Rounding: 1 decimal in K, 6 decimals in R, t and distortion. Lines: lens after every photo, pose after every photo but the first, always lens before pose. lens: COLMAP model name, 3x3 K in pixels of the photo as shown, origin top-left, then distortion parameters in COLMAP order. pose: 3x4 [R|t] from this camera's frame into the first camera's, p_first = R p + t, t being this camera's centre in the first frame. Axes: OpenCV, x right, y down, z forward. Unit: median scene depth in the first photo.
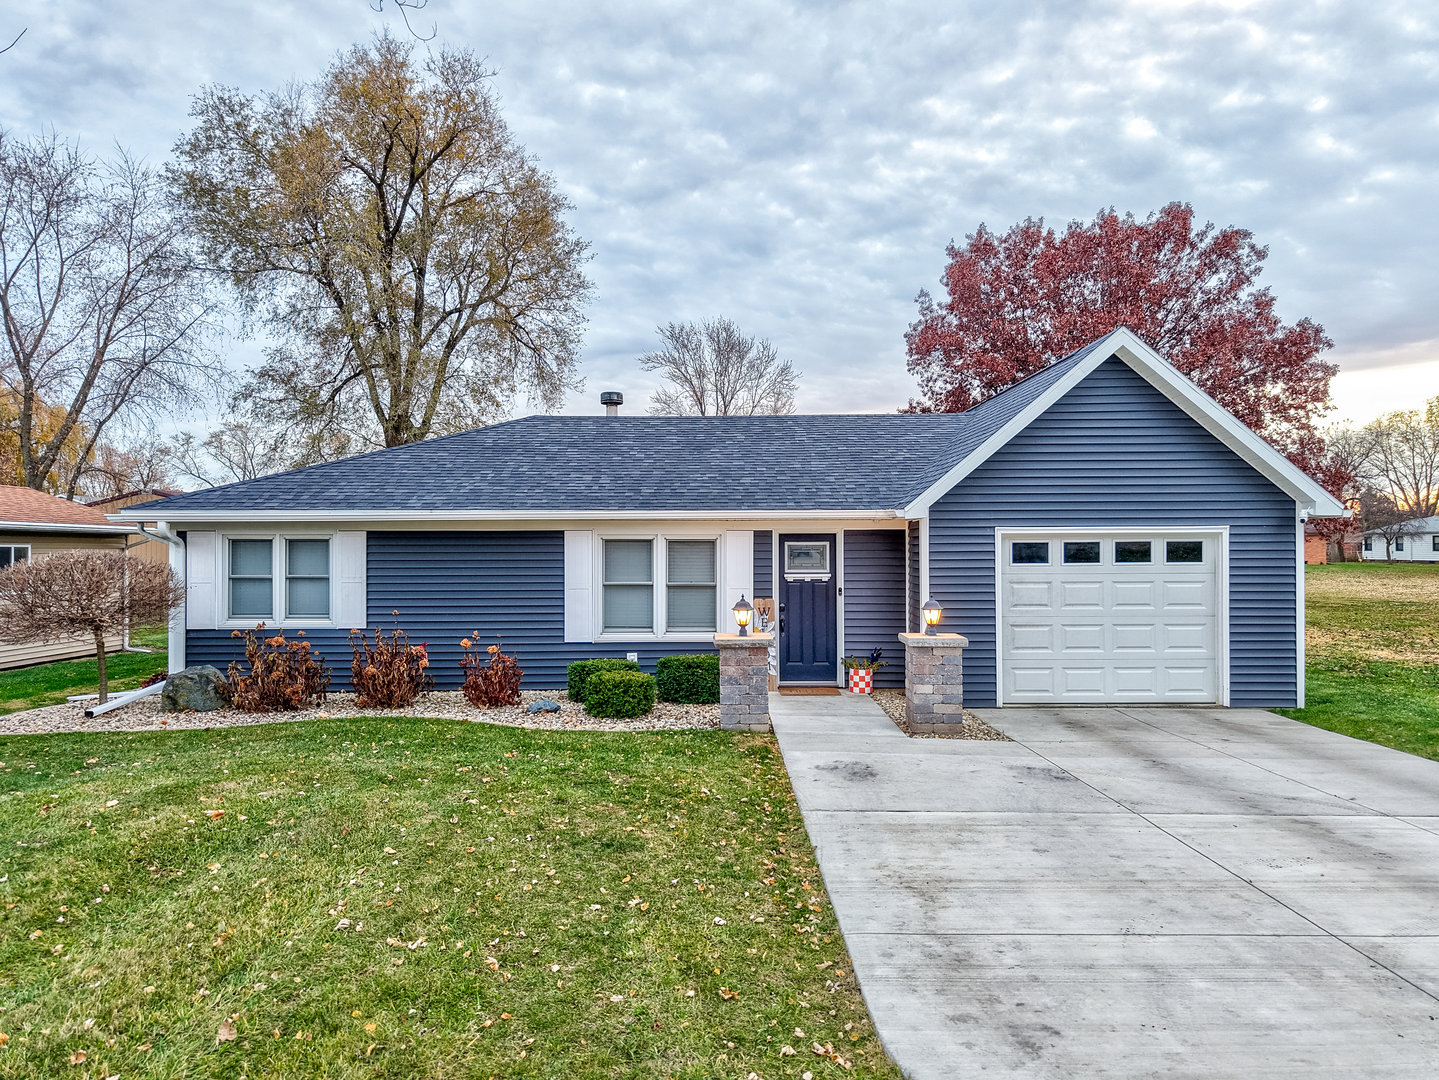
lens RADIAL K [[988.7, 0, 749.1], [0, 988.7, 596.5], [0, 0, 1]] dist [0.025873, -0.005949]
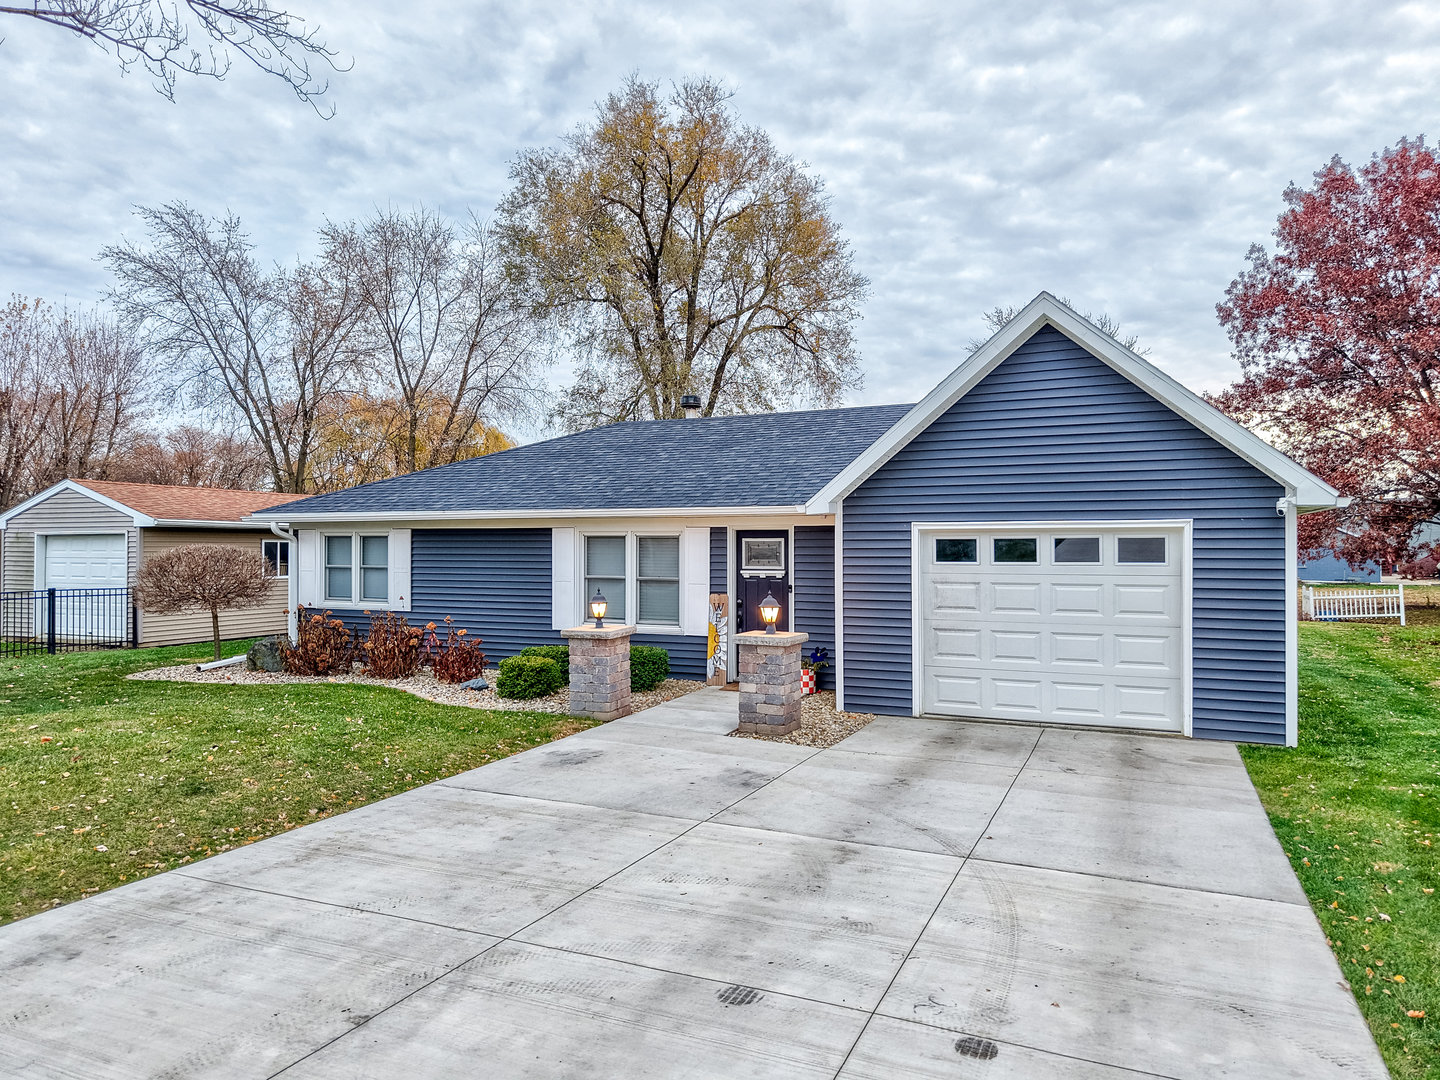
lens RADIAL K [[995.8, 0, 719.9], [0, 995.8, 588.2], [0, 0, 1]] dist [0.041460, -0.025946]
pose [[0.909191, 0.021115, -0.415844, 0.440265], [-0.023595, 0.999721, -0.000825, -0.003123], [0.415711, 0.010562, 0.909436, 0.071024]]
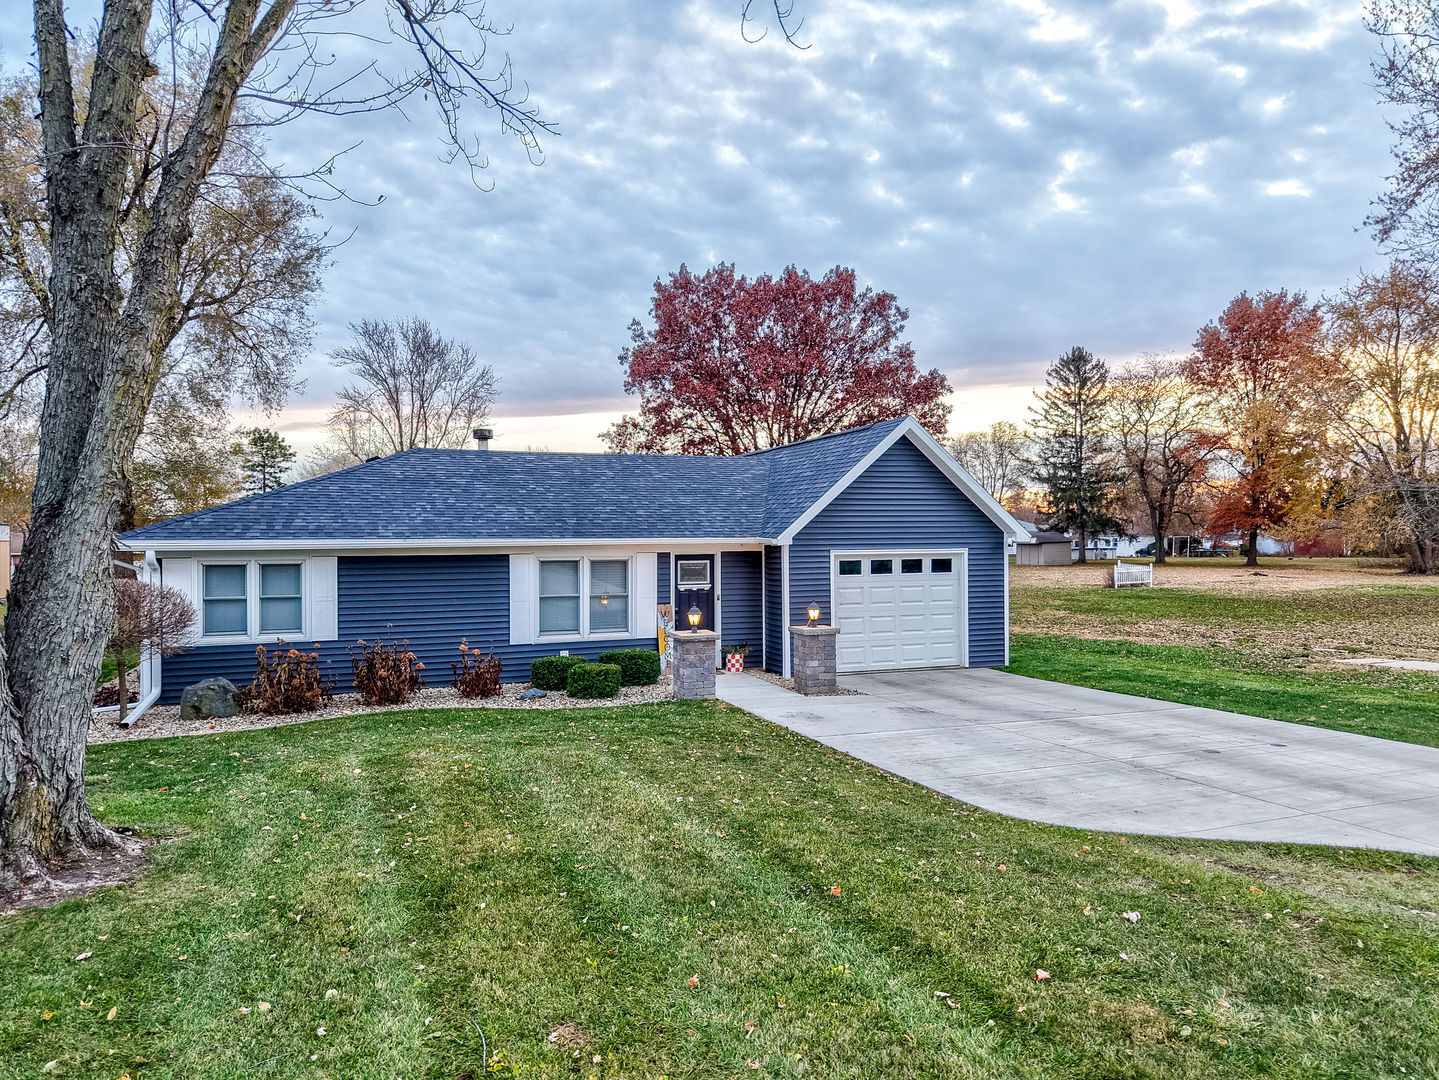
lens RADIAL K [[999.7, 0, 719.5], [0, 999.7, 540.0], [0, 0, 1]] dist [0.025554, -0.009049]
pose [[0.934935, -0.006089, 0.354768, -0.386275], [0.021780, 0.998952, -0.040251, -0.027947], [-0.354151, 0.045359, 0.934088, -0.276838]]
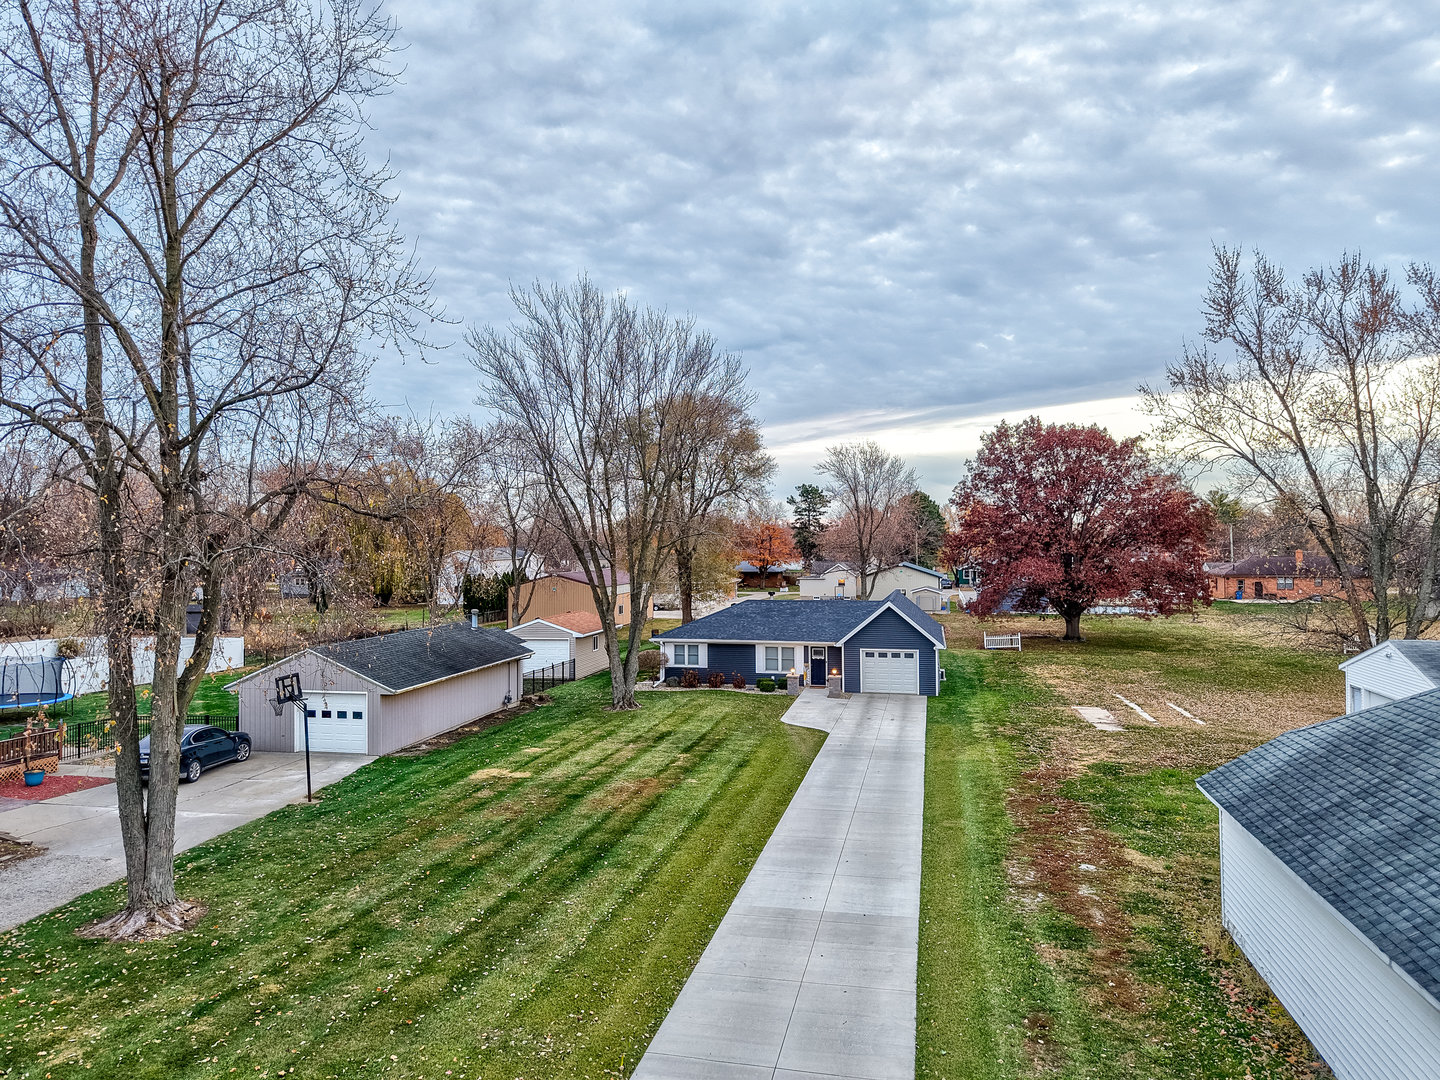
lens RADIAL K [[1000.4, 0, 720.0], [0, 1000.4, 540.0], [0, 0, 1]] dist [0.025554, -0.009049]
pose [[0.972068, 0.000496, -0.234700, 0.605706], [-0.011667, 0.998864, -0.046212, -0.294103], [0.234411, 0.047659, 0.970969, -2.905732]]
